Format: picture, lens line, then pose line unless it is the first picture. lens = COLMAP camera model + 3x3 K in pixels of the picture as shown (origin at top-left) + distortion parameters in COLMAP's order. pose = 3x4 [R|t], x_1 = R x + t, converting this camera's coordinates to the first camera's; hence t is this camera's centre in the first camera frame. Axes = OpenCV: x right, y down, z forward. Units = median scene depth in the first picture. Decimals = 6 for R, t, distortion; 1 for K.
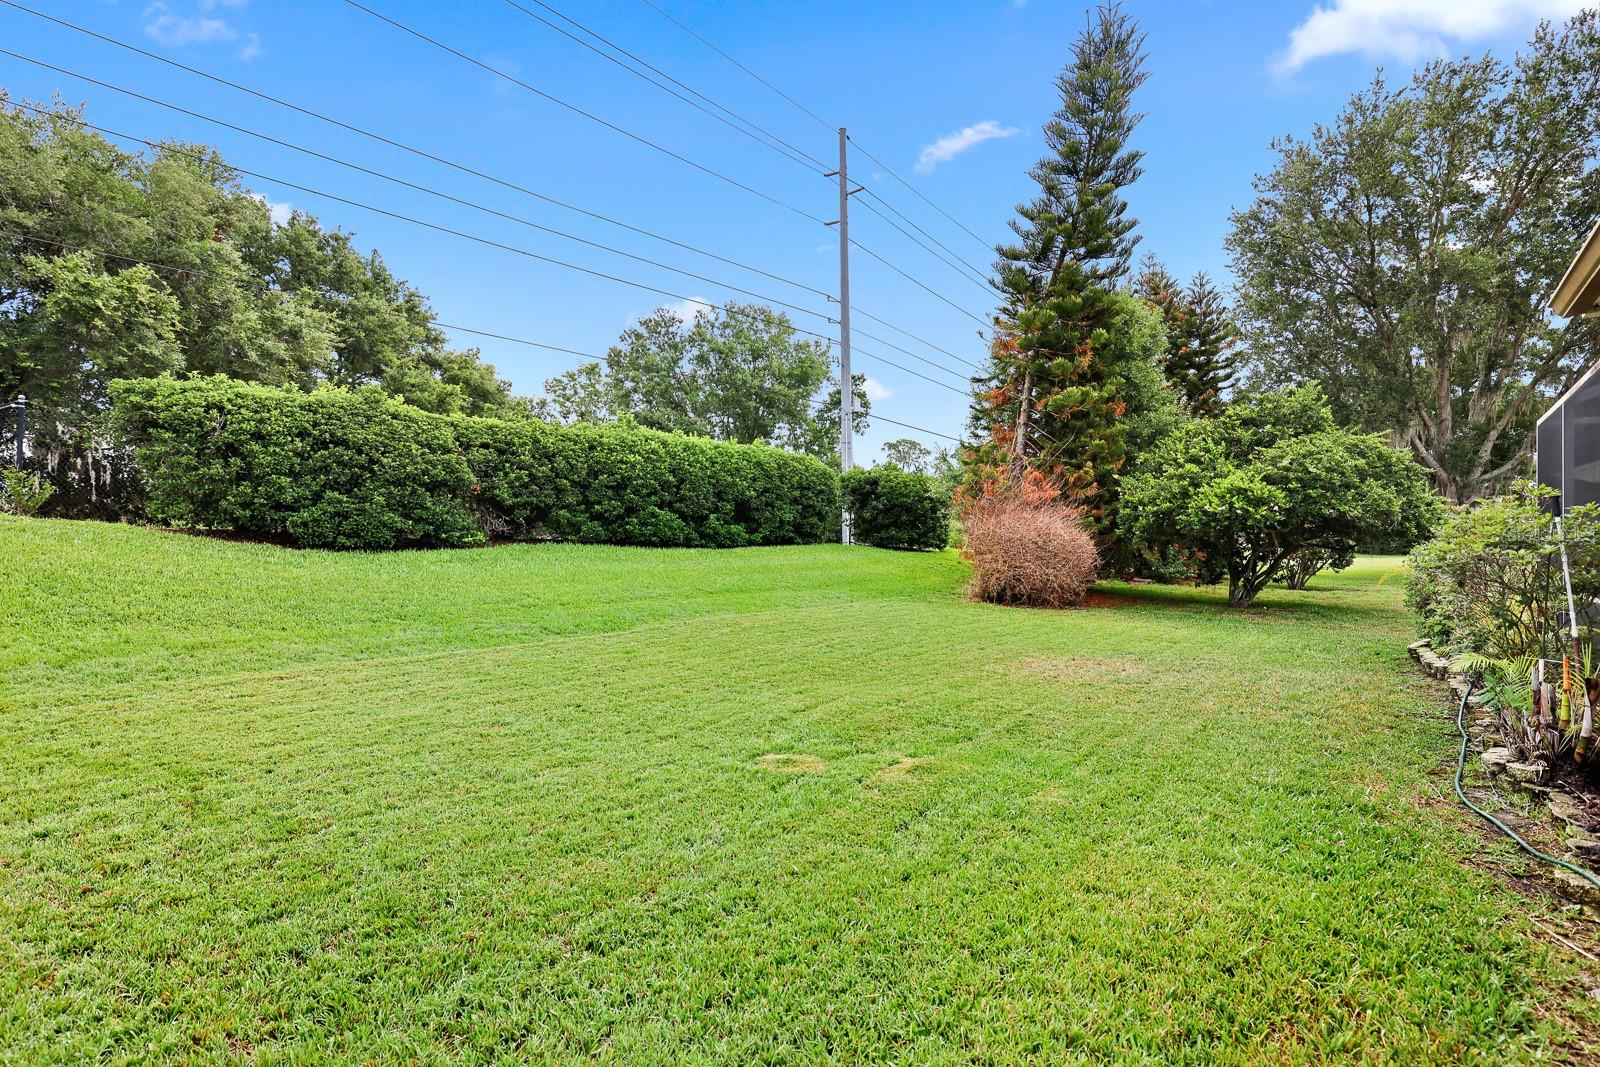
lens RADIAL K [[773.7, 0, 799.1], [0, 773.7, 536.4], [0, 0, 1]] dist [0.003843, 0.000834]
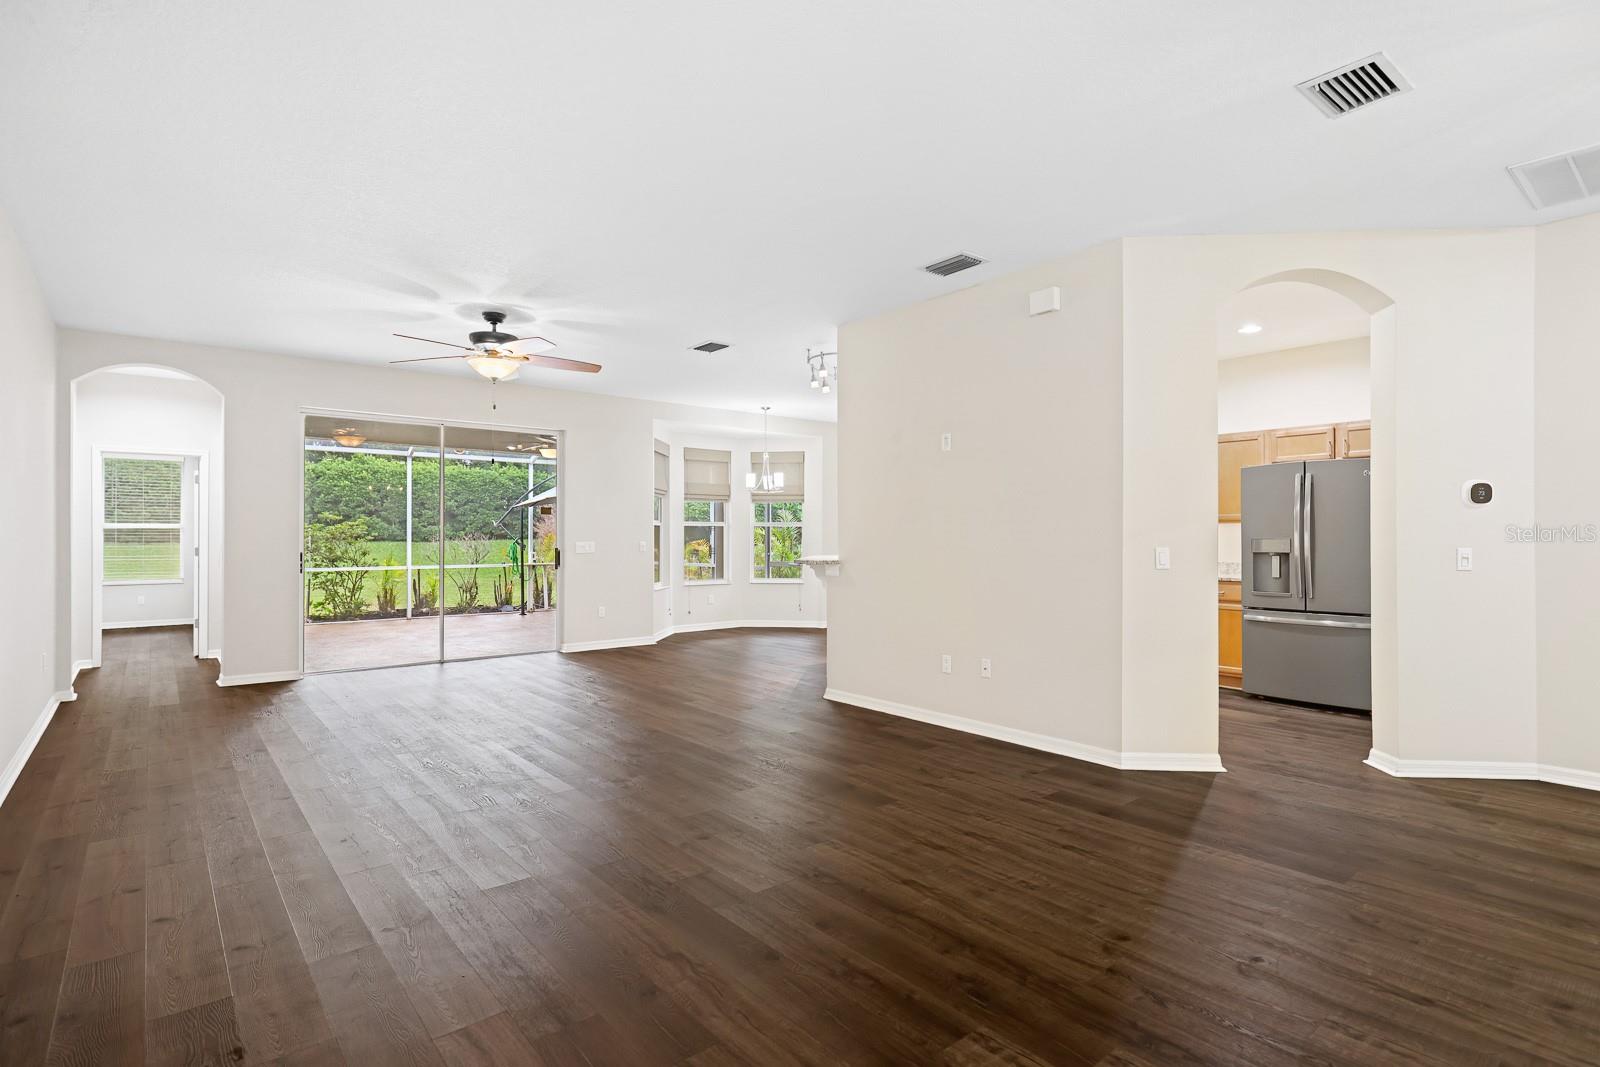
lens RADIAL K [[792.2, 0, 786.7], [0, 792.2, 529.3], [0, 0, 1]] dist [-0.004397, 0.001671]
pose [[0.974879, -0.001829, -0.222728, 1.033247], [0.001228, 0.999995, -0.002835, -0.003626], [0.222732, 0.002490, 0.974877, -0.352602]]
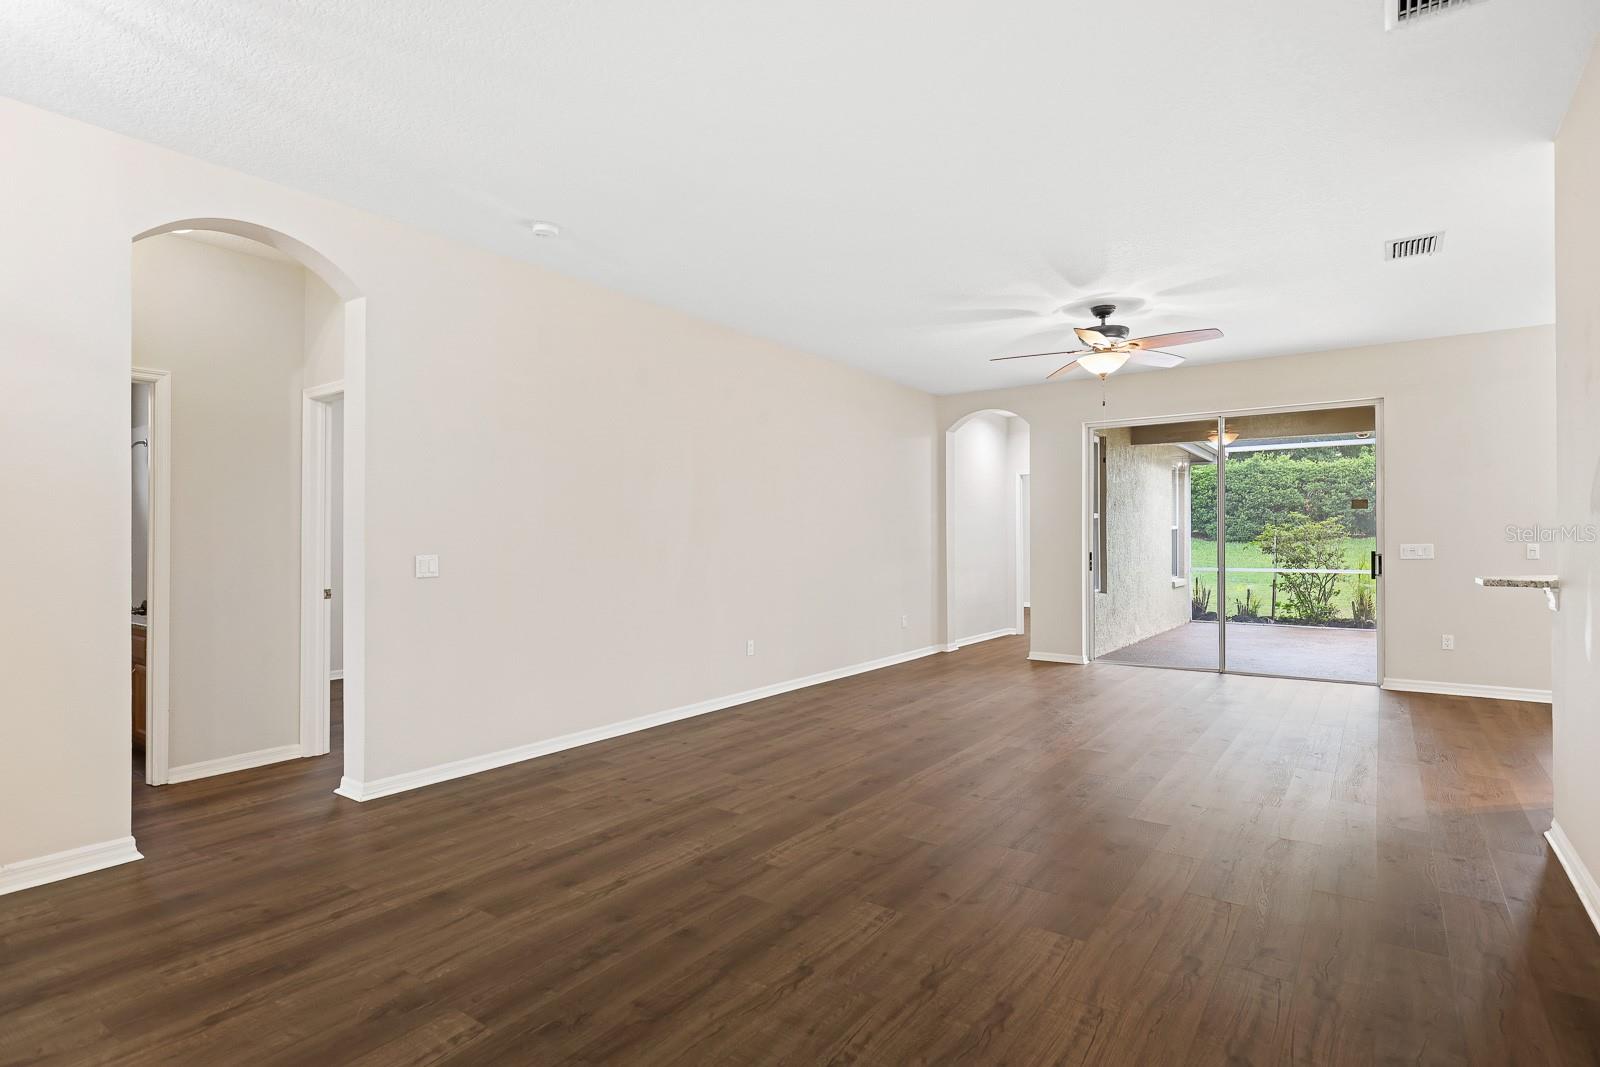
lens RADIAL K [[792.2, 0, 804.2], [0, 792.2, 527.6], [0, 0, 1]] dist [-0.004397, 0.001671]
pose [[0.044742, -0.015385, -0.998880, 1.161170], [0.012568, 0.999811, -0.014837, -0.002606], [0.998920, -0.011890, 0.044927, -0.182617]]
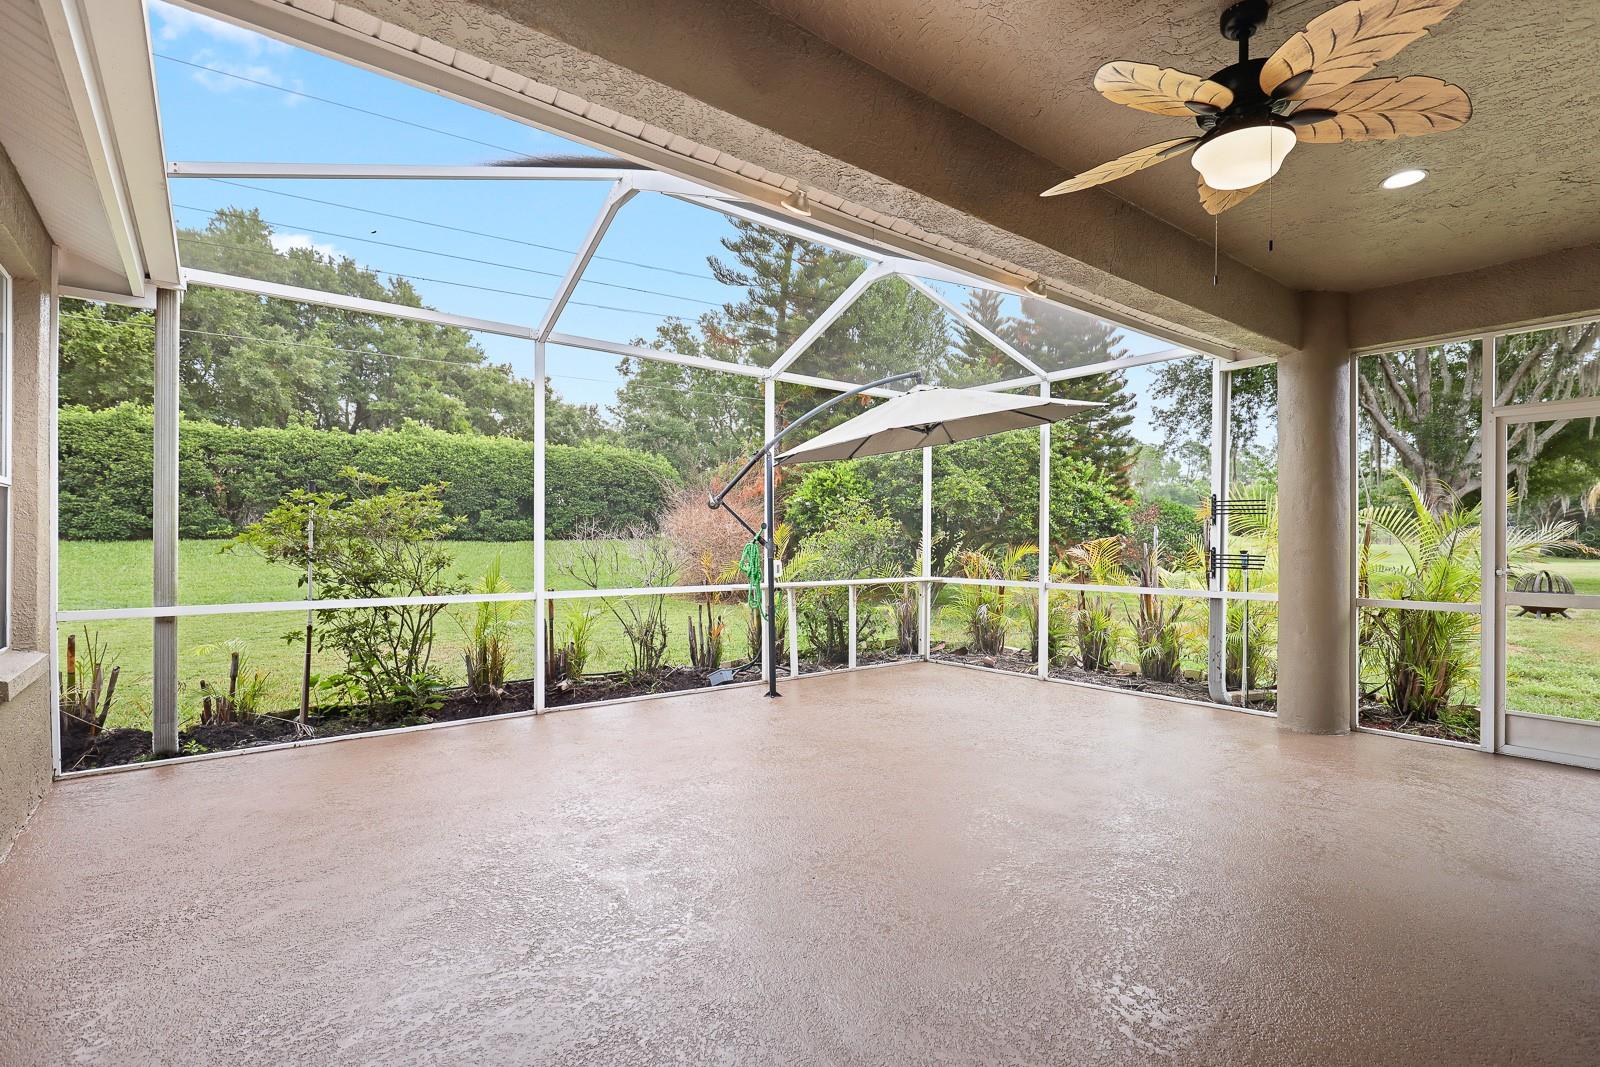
lens RADIAL K [[773.7, 0, 801.5], [0, 773.7, 535.9], [0, 0, 1]] dist [0.003843, 0.000834]
pose [[0.969576, 0.002539, -0.244775, 0.654161], [-0.002309, 0.999997, 0.001223, 0.005854], [0.244778, -0.000621, 0.969579, 0.066147]]
